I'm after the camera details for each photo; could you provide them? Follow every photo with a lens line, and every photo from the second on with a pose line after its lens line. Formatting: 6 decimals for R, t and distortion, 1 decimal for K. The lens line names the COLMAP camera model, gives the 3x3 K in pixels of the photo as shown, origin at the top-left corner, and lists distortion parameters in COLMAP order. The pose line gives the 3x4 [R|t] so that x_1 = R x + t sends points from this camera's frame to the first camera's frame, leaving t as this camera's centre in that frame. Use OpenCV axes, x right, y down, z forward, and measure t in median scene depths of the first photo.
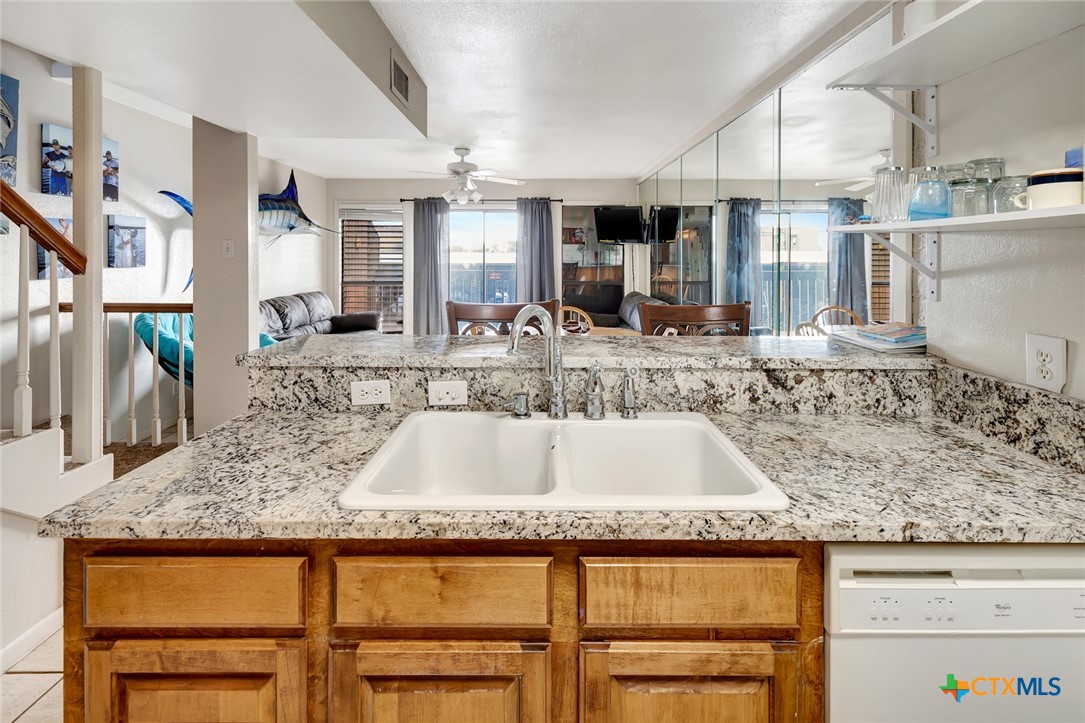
lens RADIAL K [[525.7, 0, 586.3], [0, 525.7, 255.8], [0, 0, 1]] dist [0.006282, 0.000588]
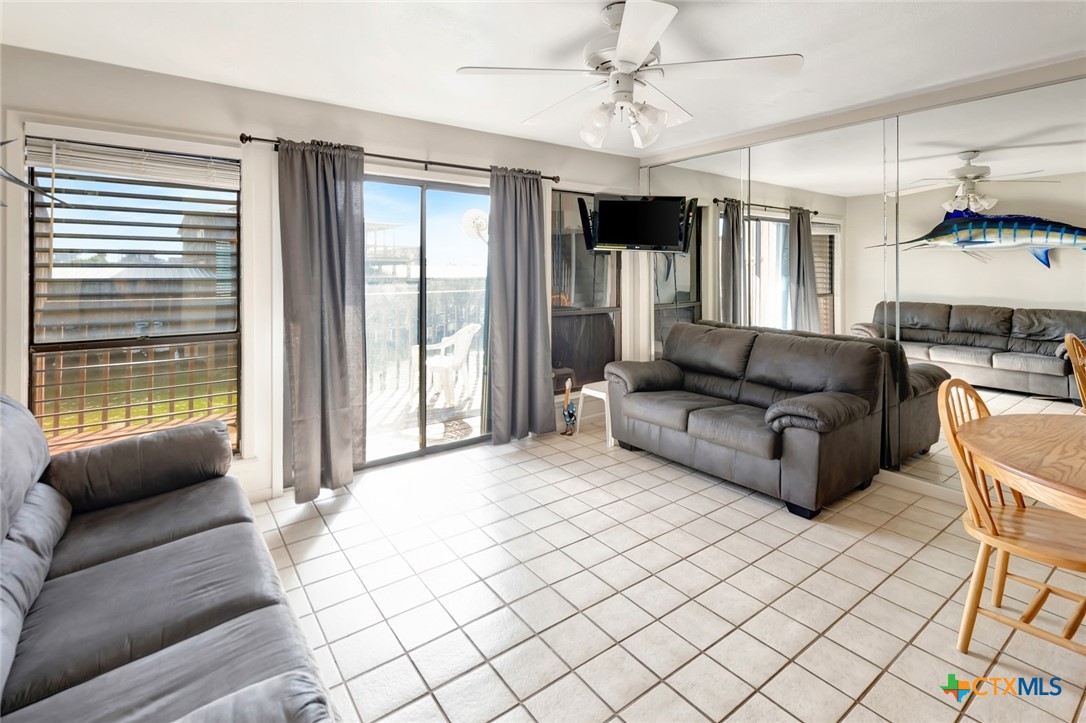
lens RADIAL K [[487.7, 0, 555.0], [0, 487.7, 272.5], [0, 0, 1]] dist [0.017717, -0.002112]
pose [[0.830347, -0.006177, 0.557212, -1.384500], [0.000315, 0.999944, 0.010616, -0.014695], [-0.557247, -0.008639, 0.830302, 2.052549]]
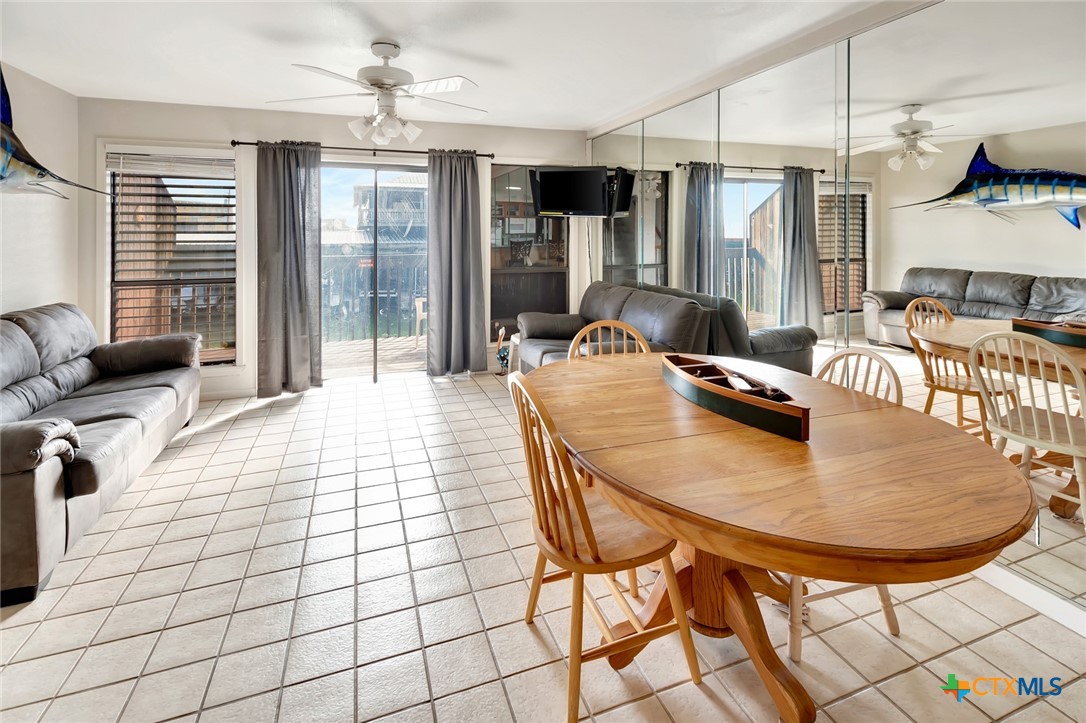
lens RADIAL K [[487.7, 0, 536.6], [0, 487.7, 230.9], [0, 0, 1]] dist [0.017717, -0.002112]
pose [[0.954052, -0.003810, 0.299616, -0.715562], [0.004496, 0.999989, -0.001599, -0.009733], [-0.299607, 0.002873, 0.954059, 1.357233]]
